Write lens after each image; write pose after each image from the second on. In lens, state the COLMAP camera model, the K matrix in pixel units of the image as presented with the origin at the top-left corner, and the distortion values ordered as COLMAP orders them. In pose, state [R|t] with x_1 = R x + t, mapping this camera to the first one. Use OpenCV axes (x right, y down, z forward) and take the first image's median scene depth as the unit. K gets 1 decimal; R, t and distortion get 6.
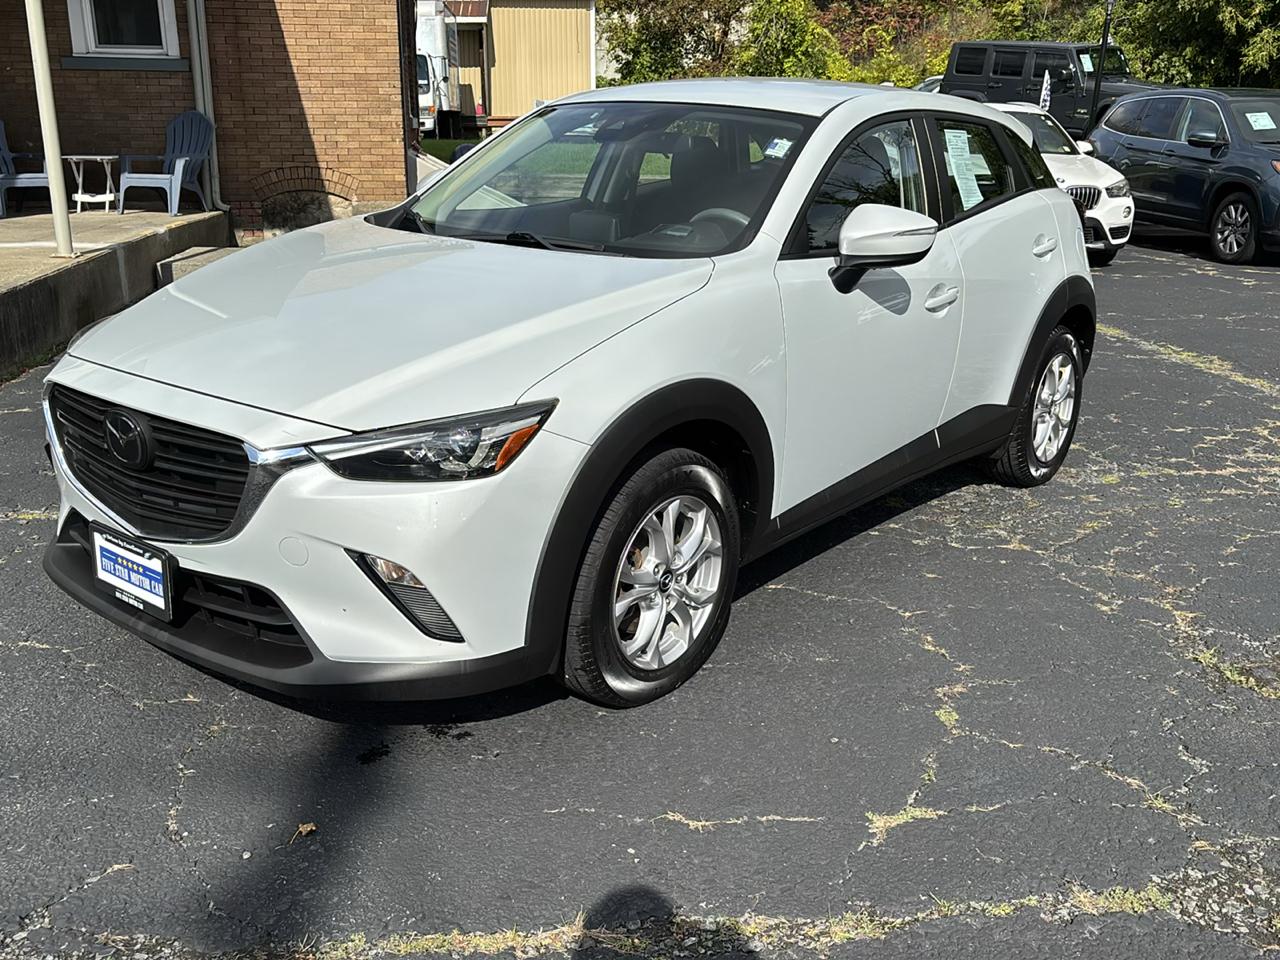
lens RADIAL K [[1233.6, 0, 641.8], [0, 1233.6, 478.3], [0, 0, 1]] dist [0.003788, 0.039058]
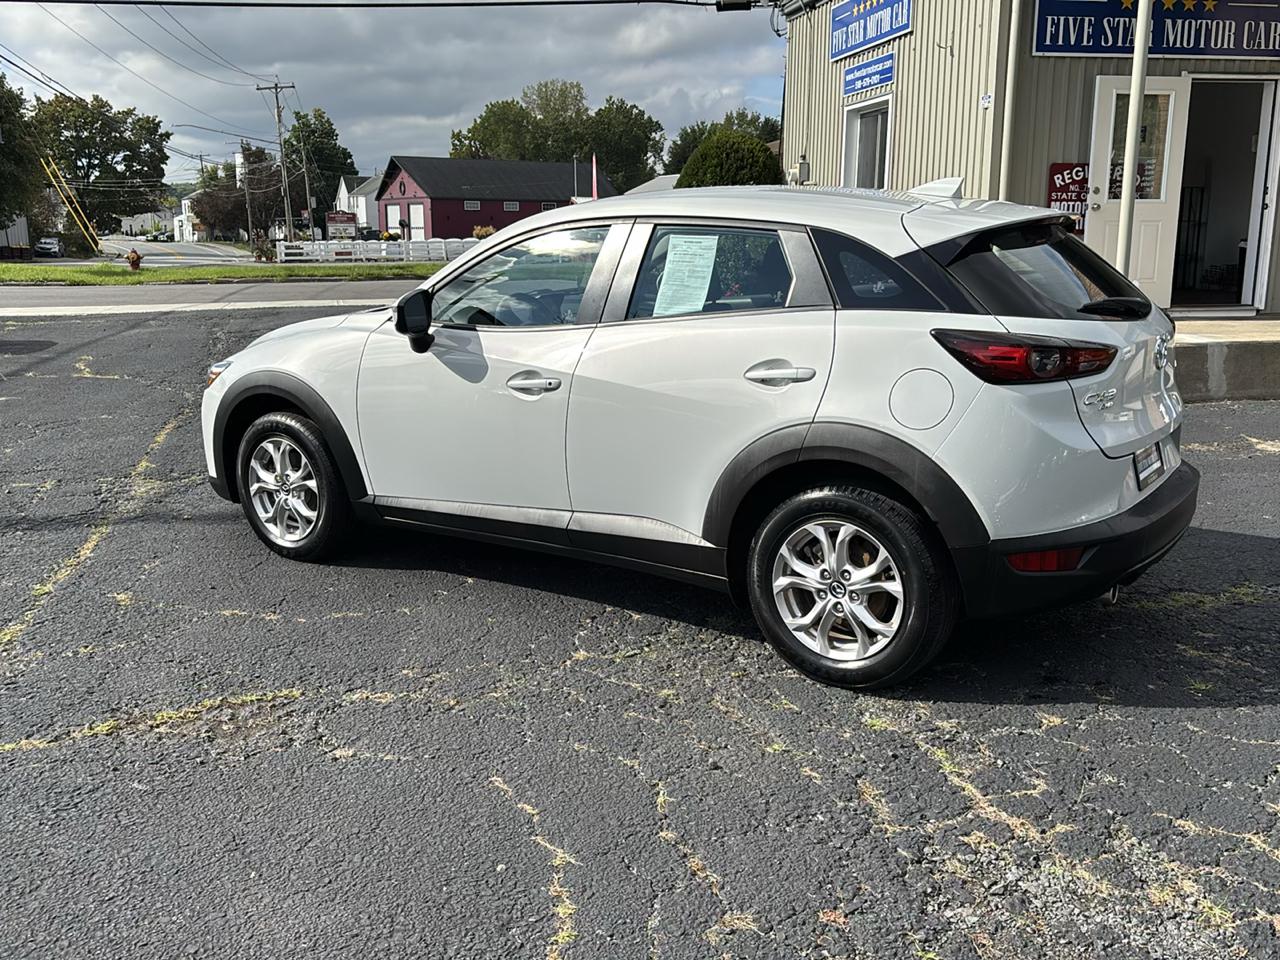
lens RADIAL K [[1233.6, 0, 641.8], [0, 1233.6, 478.3], [0, 0, 1]] dist [0.003788, 0.039058]
pose [[0.067560, 0.194496, -0.978574, 1.253305], [-0.273034, 0.946978, 0.169366, -0.258492], [0.959629, 0.255741, 0.117081, 0.913668]]
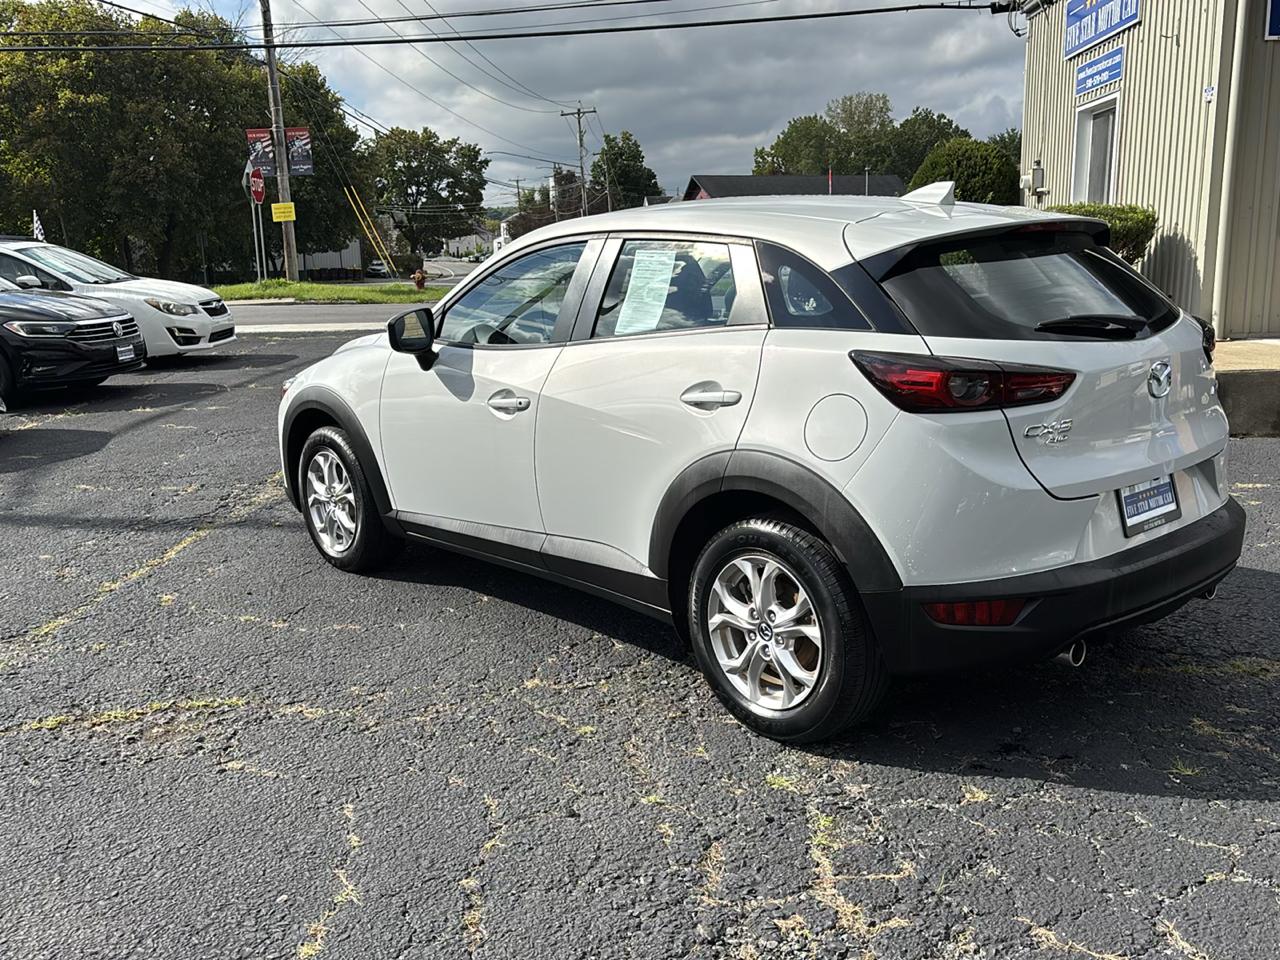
lens RADIAL K [[1233.6, 0, 641.8], [0, 1233.6, 478.3], [0, 0, 1]] dist [0.003788, 0.039058]
pose [[-0.173149, 0.181311, -0.968063, 1.196009], [-0.254875, 0.941178, 0.221863, -0.328293], [0.951345, 0.285150, -0.116753, 1.166259]]
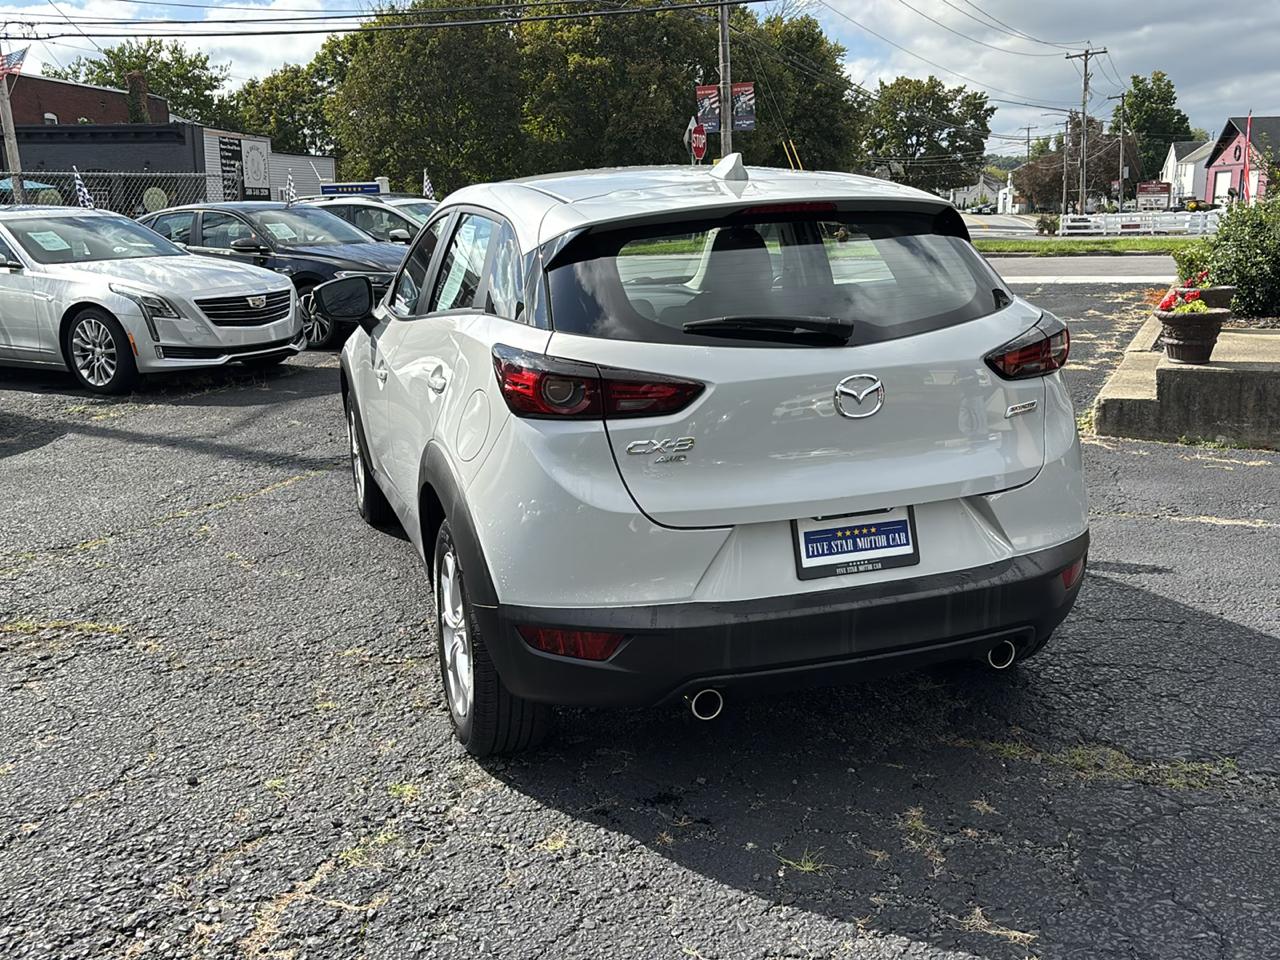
lens RADIAL K [[1233.6, 0, 641.8], [0, 1233.6, 478.3], [0, 0, 1]] dist [0.003788, 0.039058]
pose [[-0.543930, 0.183660, -0.818785, 0.962735], [-0.221550, 0.909699, 0.351232, -0.462289], [0.809355, 0.372448, -0.454123, 1.596283]]
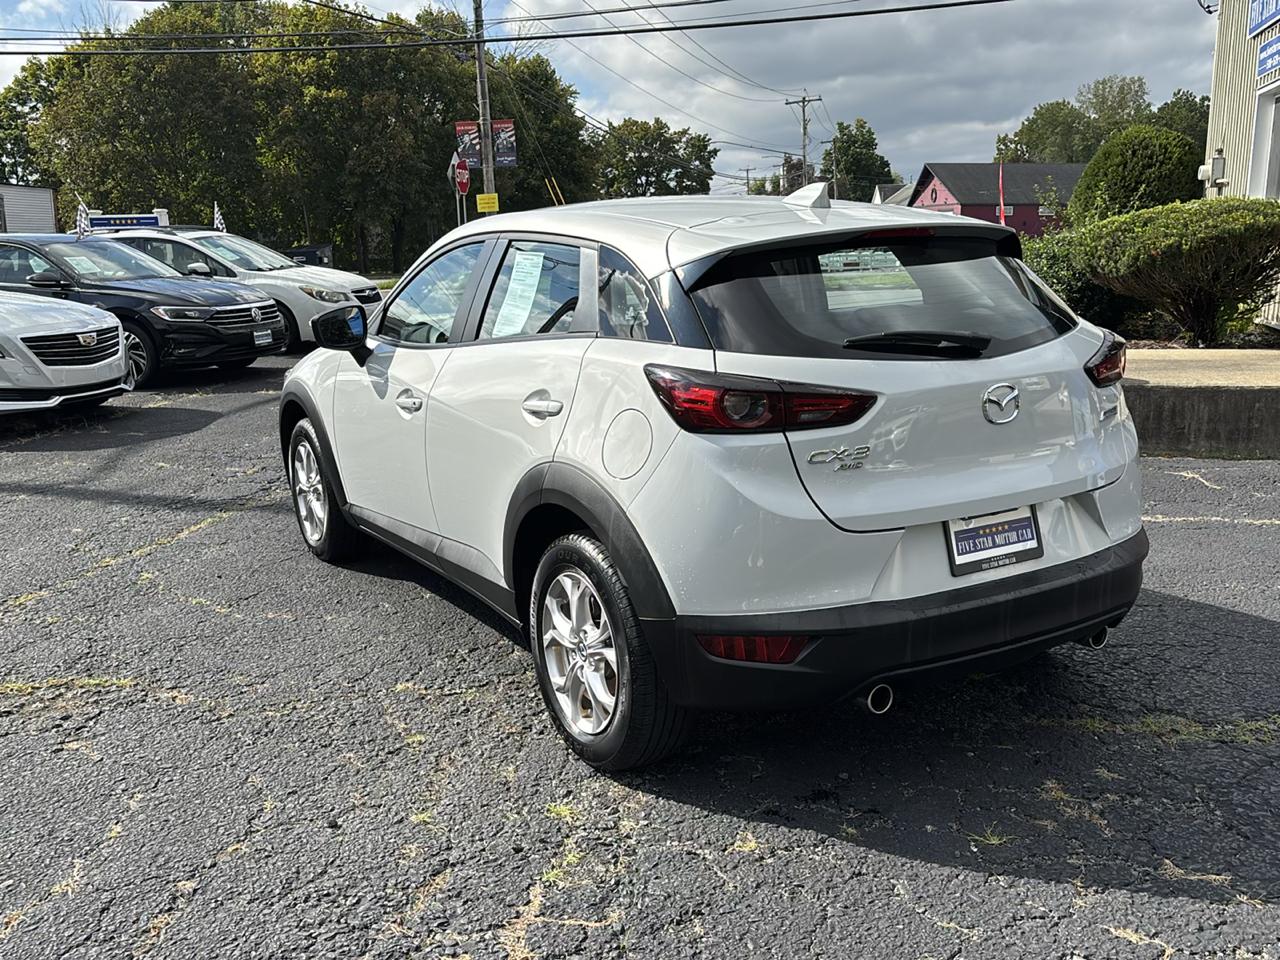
lens RADIAL K [[1233.6, 0, 641.8], [0, 1233.6, 478.3], [0, 0, 1]] dist [0.003788, 0.039058]
pose [[-0.352369, 0.177832, -0.918810, 1.095491], [-0.249747, 0.928307, 0.275450, -0.401960], [0.901921, 0.326530, -0.282694, 1.402360]]
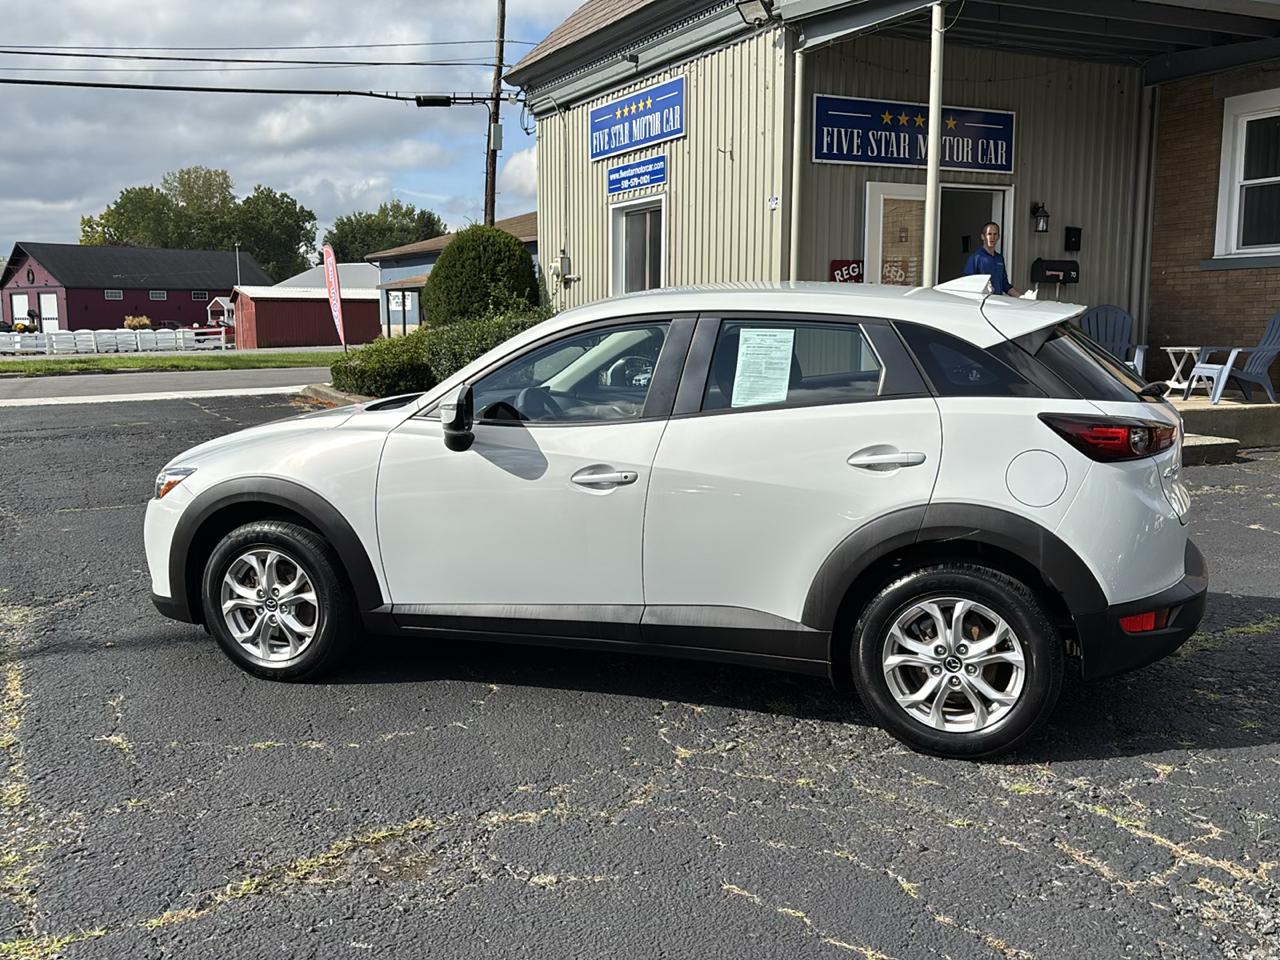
lens RADIAL K [[1229.2, 0, 640.0], [0, 1229.2, 480.0], [0, 0, 1]] dist [0.018093, 0.001088]
pose [[0.336184, 0.118320, -0.934334, 1.177277], [-0.253539, 0.966822, 0.031207, -0.172180], [0.907027, 0.226399, 0.355029, 0.596007]]
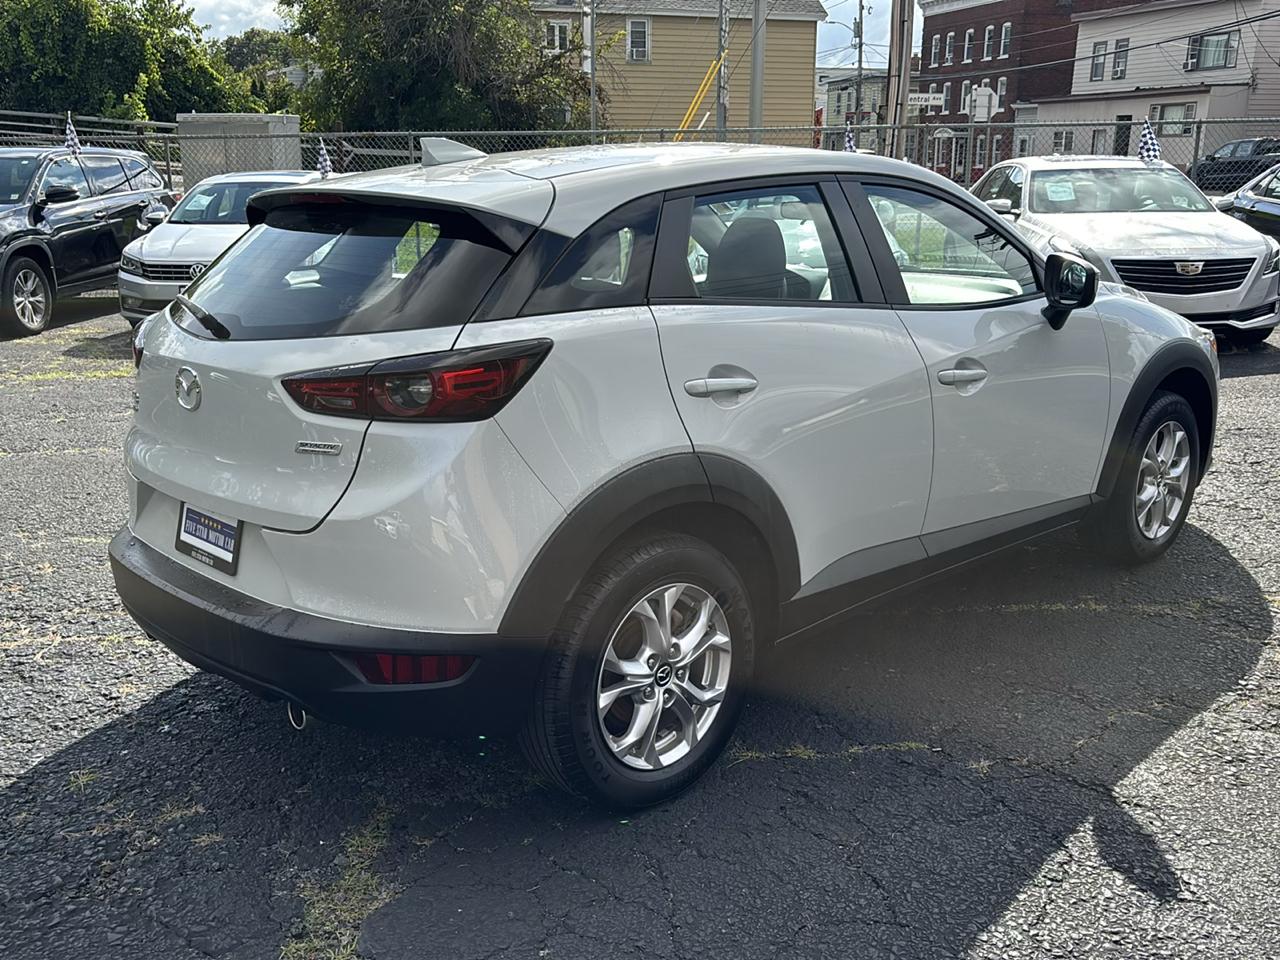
lens RADIAL K [[1233.6, 0, 641.8], [0, 1233.6, 478.3], [0, 0, 1]] dist [0.003788, 0.039058]
pose [[-0.991941, -0.039418, 0.120416, 0.023594], [0.028025, 0.858579, 0.511915, -0.591440], [-0.123565, 0.511164, -0.850554, 1.939495]]
